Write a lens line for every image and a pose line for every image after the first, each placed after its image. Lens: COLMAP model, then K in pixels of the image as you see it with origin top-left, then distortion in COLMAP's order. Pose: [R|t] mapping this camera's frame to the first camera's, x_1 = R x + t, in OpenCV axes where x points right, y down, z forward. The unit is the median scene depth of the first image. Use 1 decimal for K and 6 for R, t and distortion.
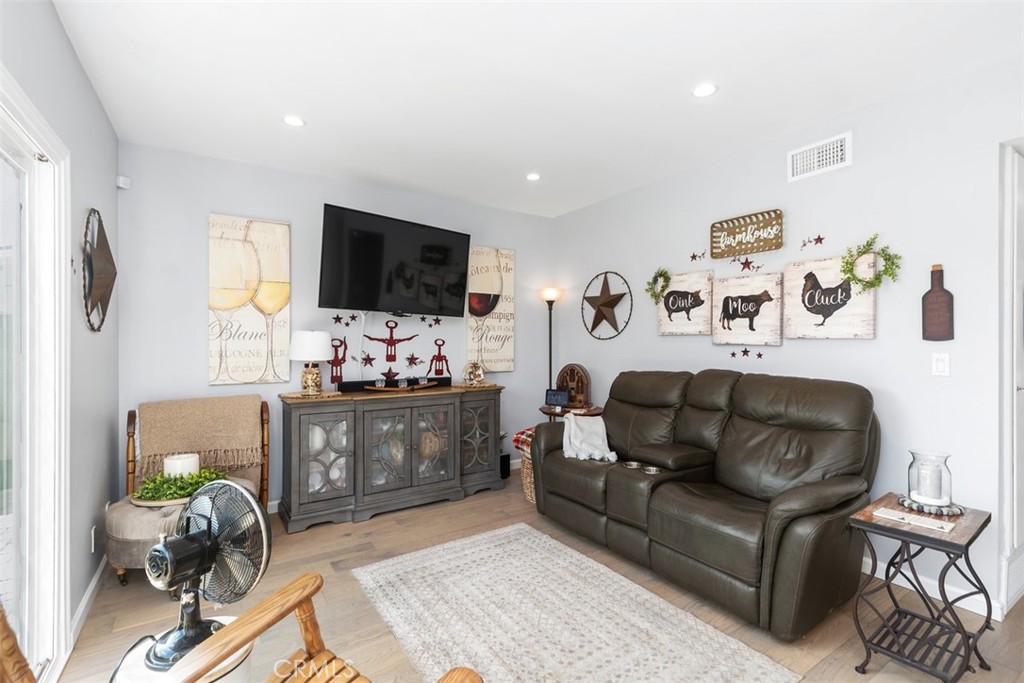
lens RADIAL K [[462.0, 0, 512.0], [0, 462.0, 341.5], [0, 0, 1]] dist [0.003806, 0.000066]
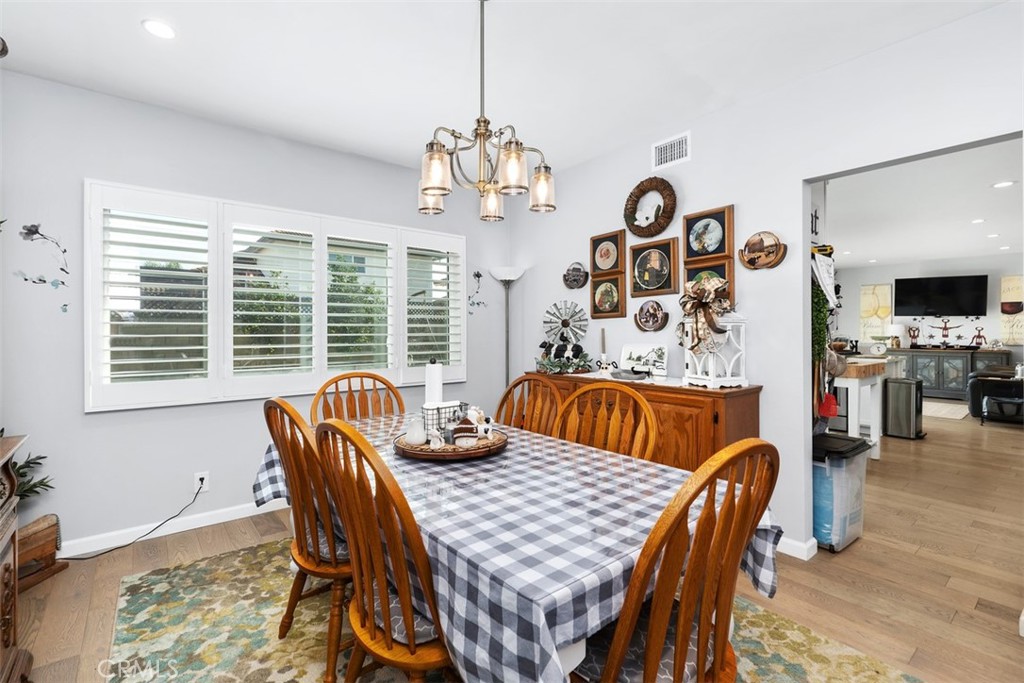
lens RADIAL K [[462.2, 0, 508.4], [0, 462.2, 331.3], [0, 0, 1]] dist [0.001216, -0.000280]
pose [[0.098309, -0.000777, -0.995156, 1.774162], [-0.001295, 0.999999, -0.000909, 0.018712], [0.995155, 0.001378, 0.098308, -1.322707]]
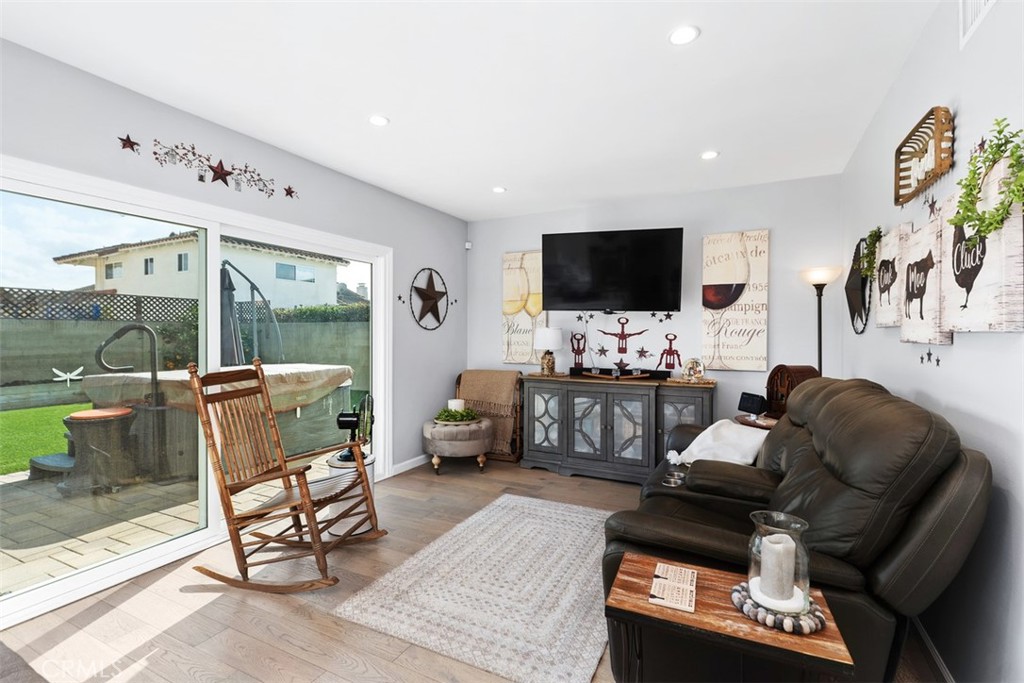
lens RADIAL K [[467.0, 0, 512.0], [0, 467.0, 341.5], [0, 0, 1]] dist [0.003360, -0.000081]
pose [[0.499105, 0.014484, -0.866420, 0.616113], [-0.004163, 0.999889, 0.014316, -0.001412], [0.866532, -0.003538, 0.499110, 0.195384]]
